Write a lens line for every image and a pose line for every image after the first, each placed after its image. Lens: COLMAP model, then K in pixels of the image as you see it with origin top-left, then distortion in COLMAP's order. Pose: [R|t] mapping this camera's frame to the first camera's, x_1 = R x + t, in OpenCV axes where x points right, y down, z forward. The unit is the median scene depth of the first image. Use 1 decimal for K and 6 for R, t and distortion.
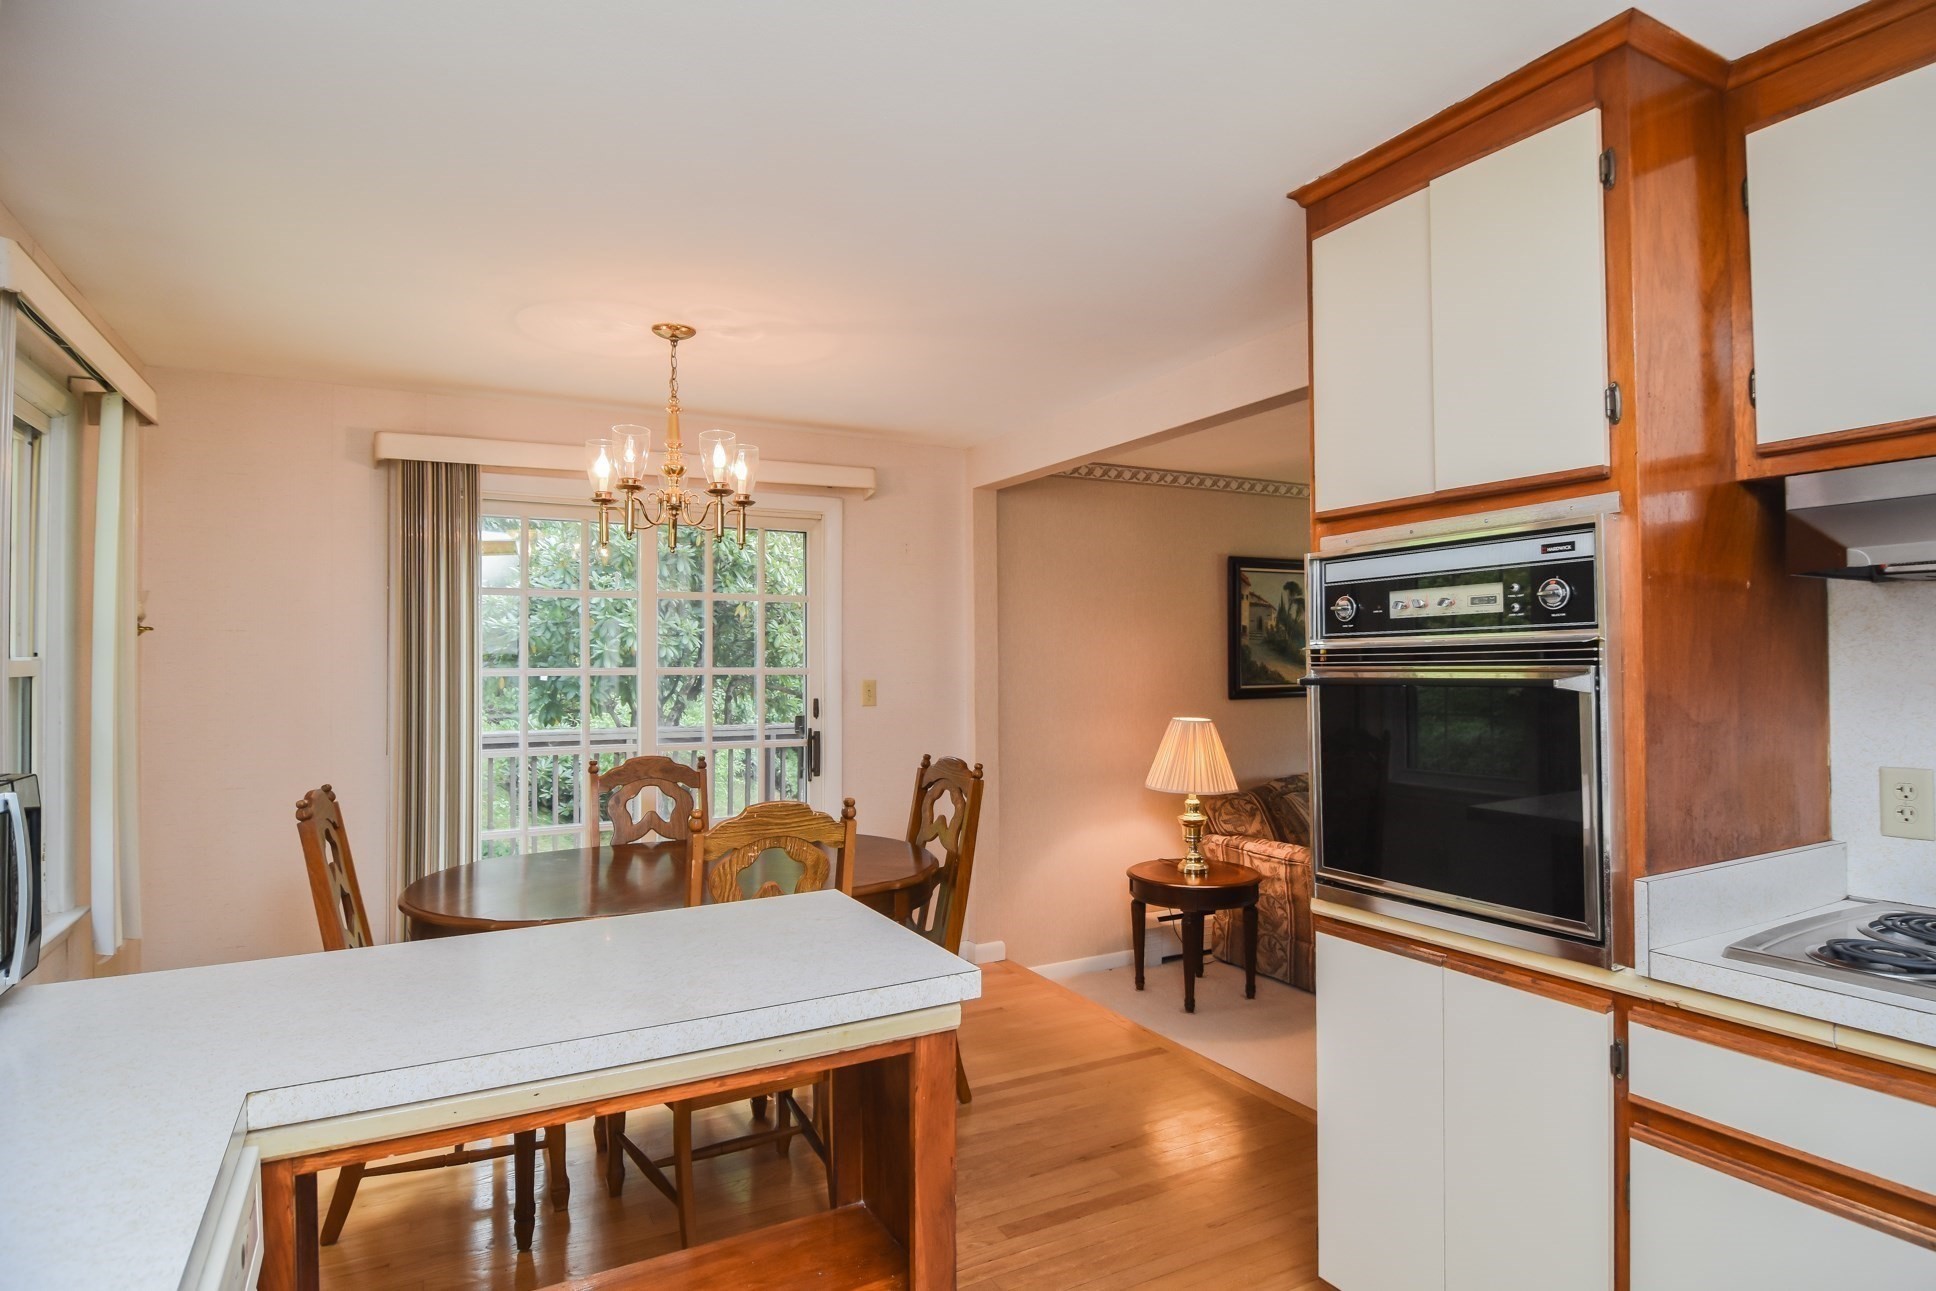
lens RADIAL K [[1034.5, 0, 968.0], [0, 1034.5, 645.5], [0, 0, 1]] dist [-0.003610, -0.013743]
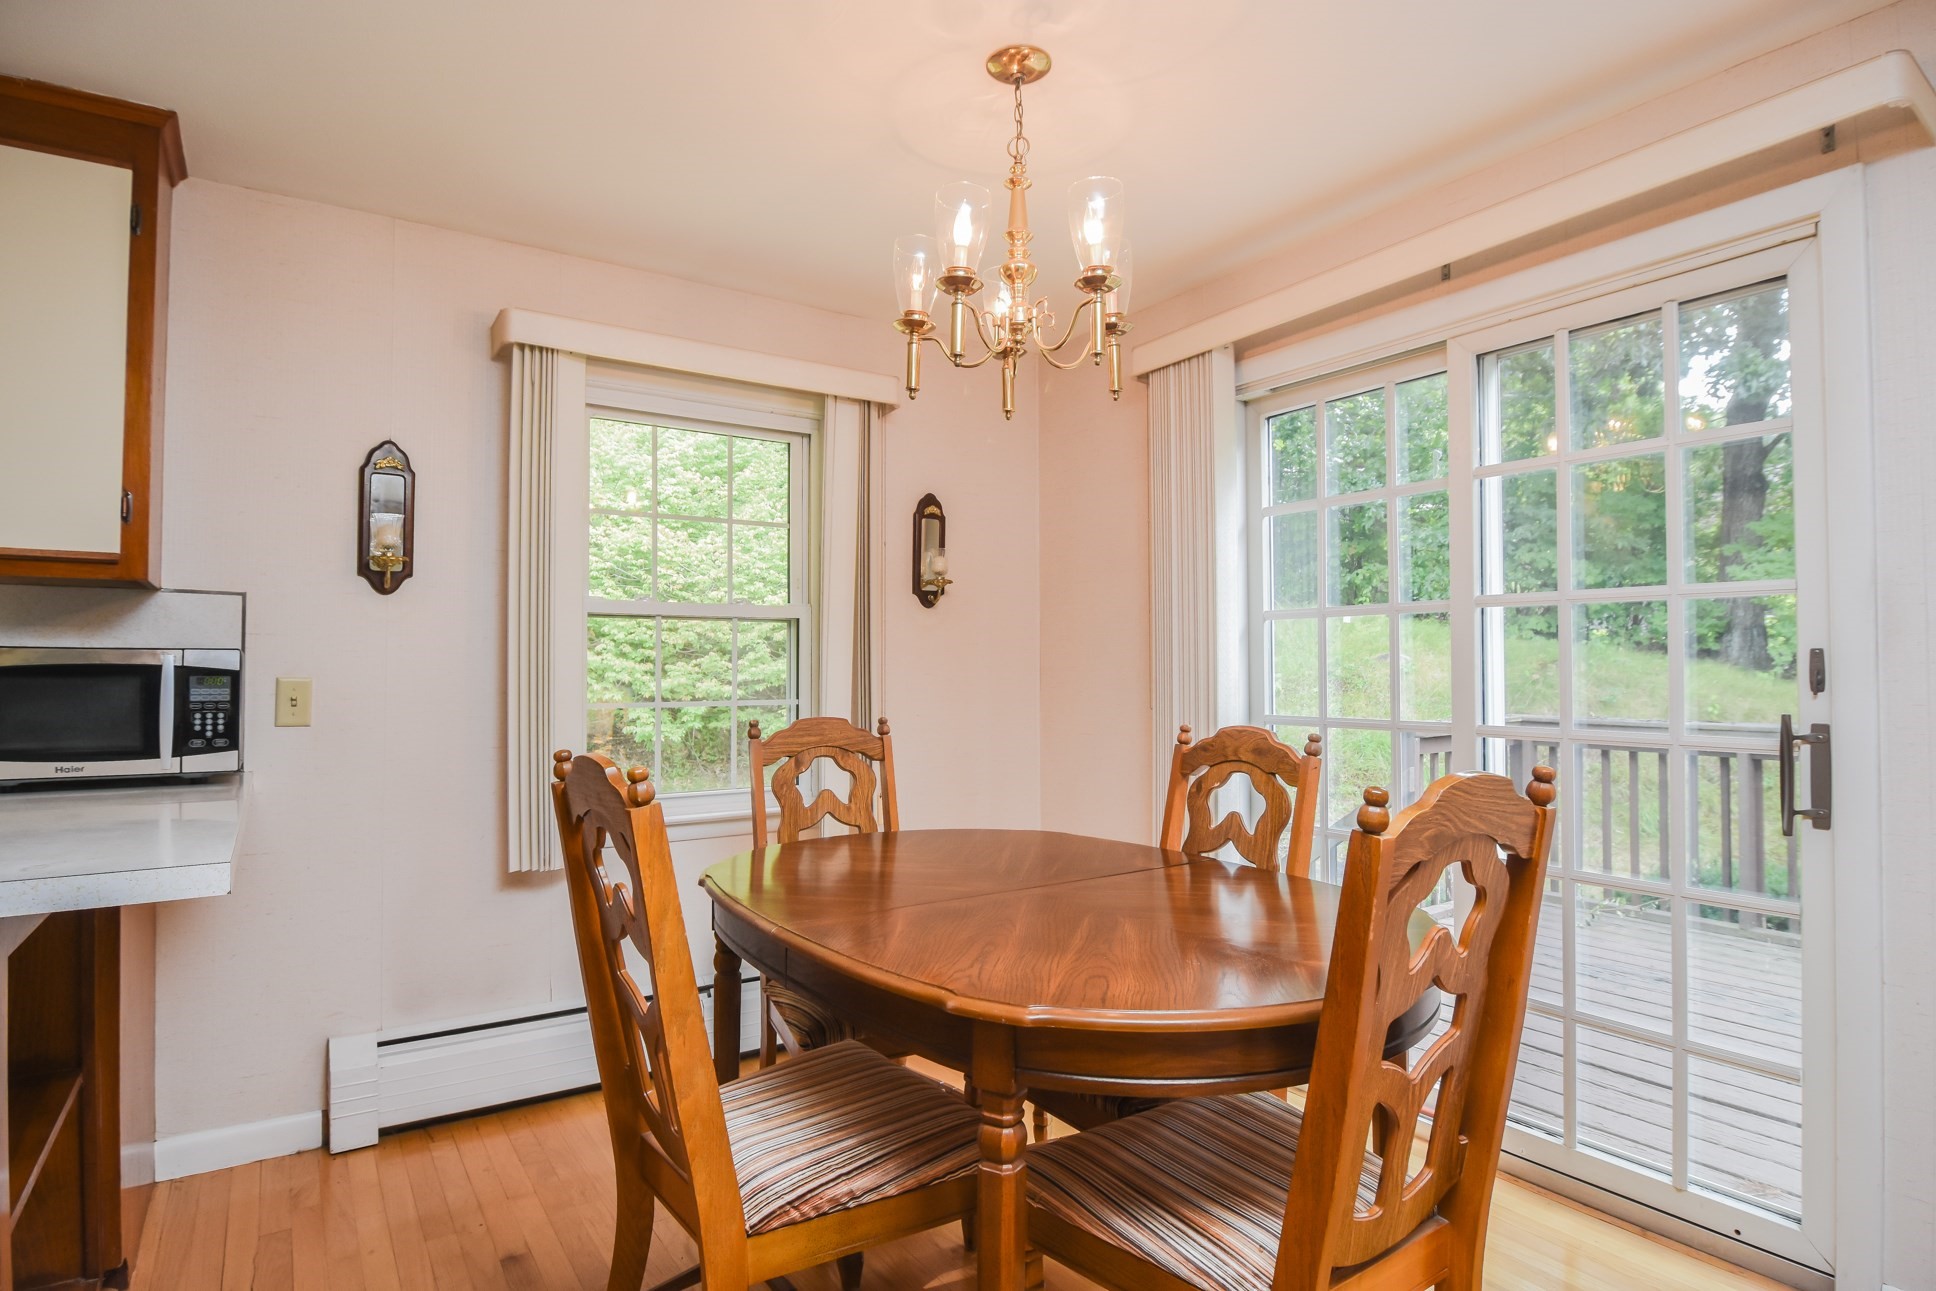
lens RADIAL K [[1034.5, 0, 968.0], [0, 1034.5, 645.5], [0, 0, 1]] dist [-0.003610, -0.013743]
pose [[0.101070, -0.017212, -0.994730, 0.306469], [0.016467, 0.999742, -0.015626, 0.063974], [0.994743, -0.014801, 0.101327, 0.763601]]
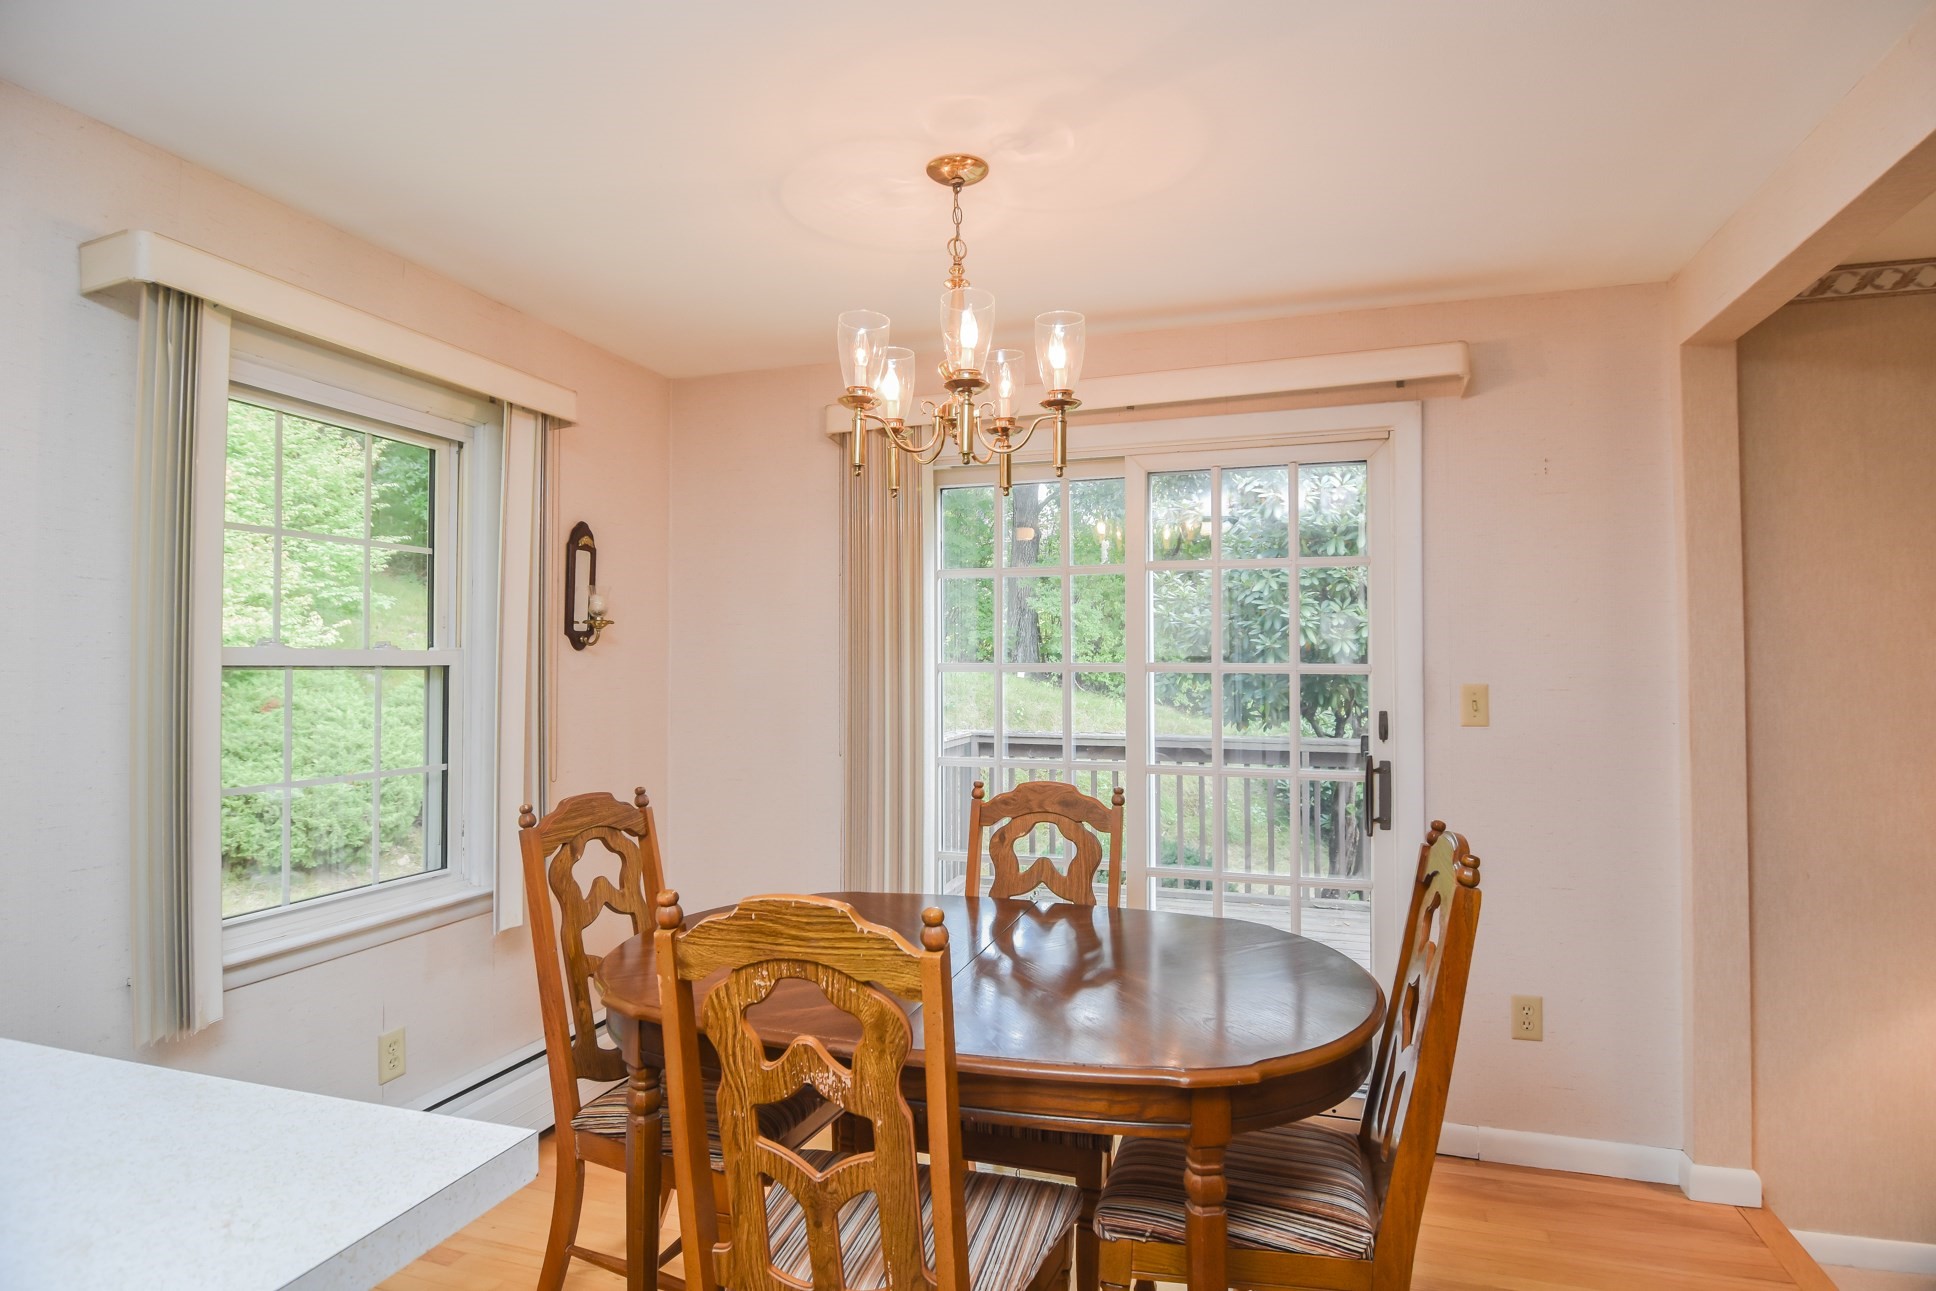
lens RADIAL K [[1034.5, 0, 968.0], [0, 1034.5, 645.5], [0, 0, 1]] dist [-0.003610, -0.013743]
pose [[0.692433, -0.008823, -0.721429, 0.181269], [0.007290, 0.999960, -0.005233, 0.014028], [0.721446, -0.001636, 0.692469, 0.451120]]
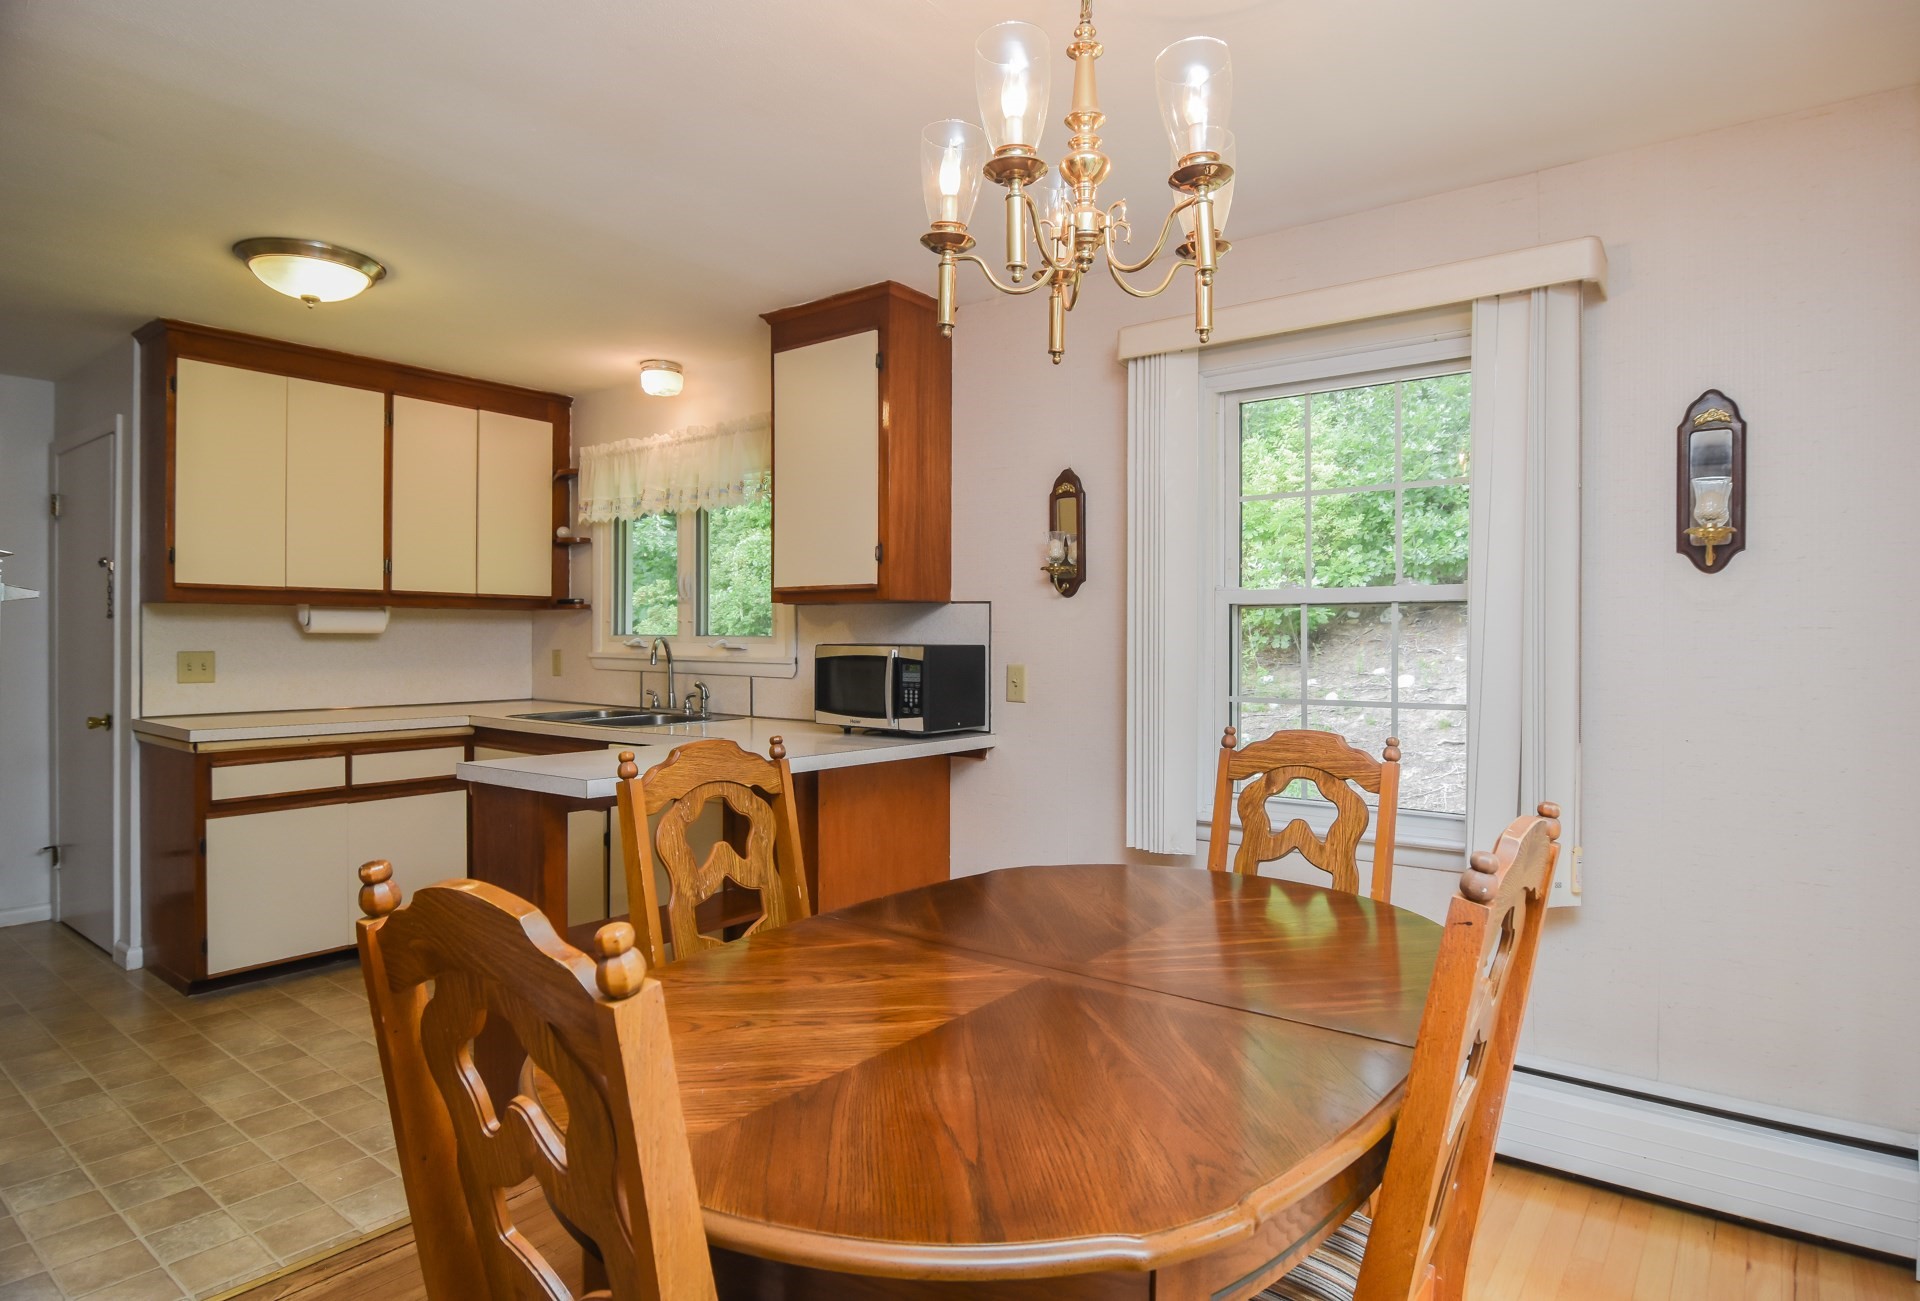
lens RADIAL K [[1043.3, 0, 972.2], [0, 1043.3, 641.5], [0, 0, 1]] dist [-0.018652, -0.000695]
pose [[-0.911896, -0.001413, -0.410420, -0.030112], [0.005164, 0.999875, -0.014915, 0.059289], [0.410390, -0.015721, -0.911775, 1.210806]]
